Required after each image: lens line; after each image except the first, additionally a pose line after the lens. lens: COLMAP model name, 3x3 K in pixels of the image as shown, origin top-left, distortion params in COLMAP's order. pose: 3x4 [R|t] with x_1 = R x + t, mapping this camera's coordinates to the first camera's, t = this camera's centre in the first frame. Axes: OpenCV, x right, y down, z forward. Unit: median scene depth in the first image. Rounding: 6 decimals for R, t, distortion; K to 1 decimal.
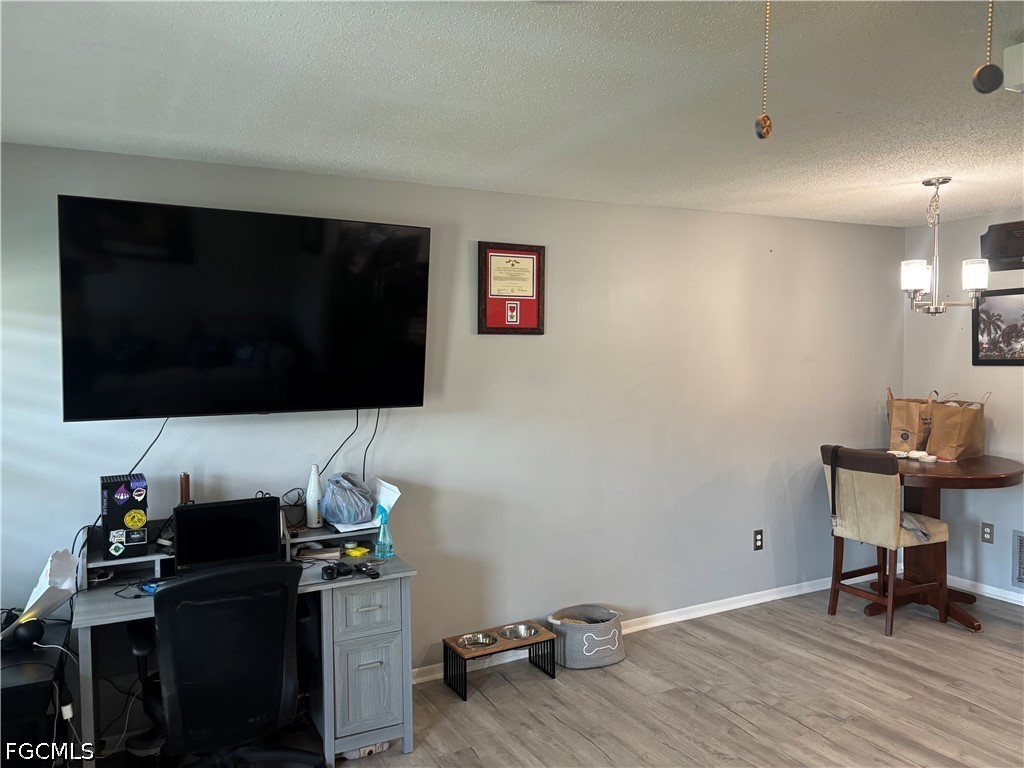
lens RADIAL K [[766.2, 0, 512.0], [0, 766.2, 384.0], [0, 0, 1]] dist [0.009392, -0.003777]
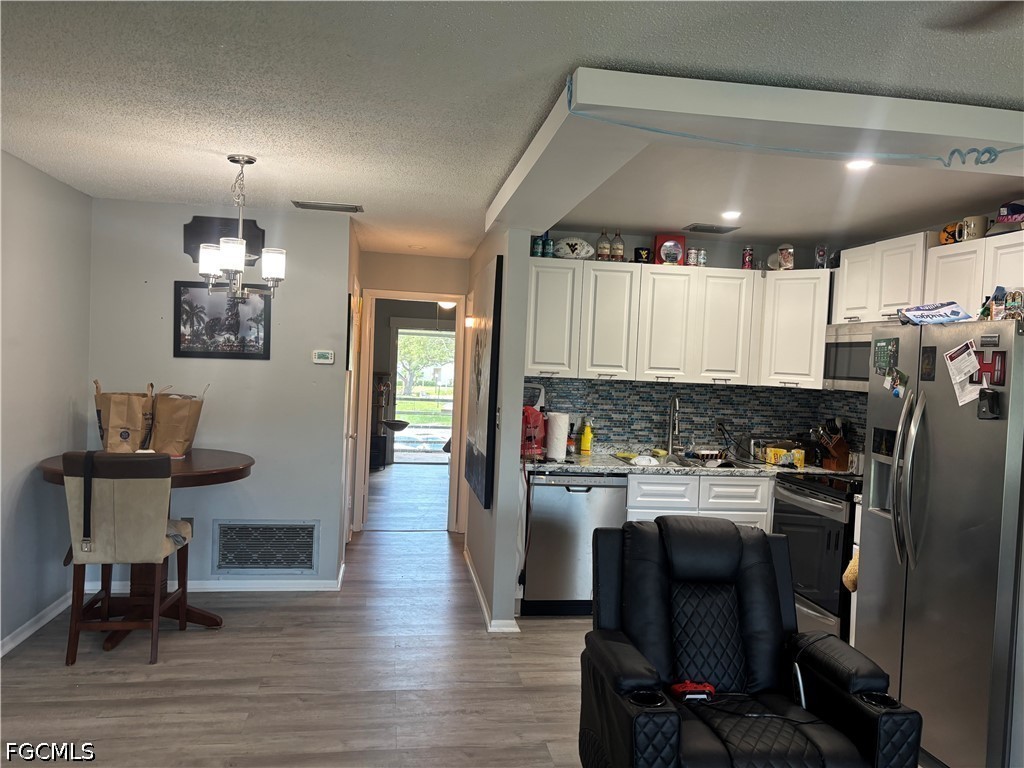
lens RADIAL K [[766.2, 0, 512.0], [0, 766.2, 384.0], [0, 0, 1]] dist [0.009392, -0.003777]
pose [[0.327271, -0.005313, 0.944916, -0.197495], [0.002856, 0.999985, 0.004634, 0.007368], [-0.944926, 0.001182, 0.327281, 0.323234]]
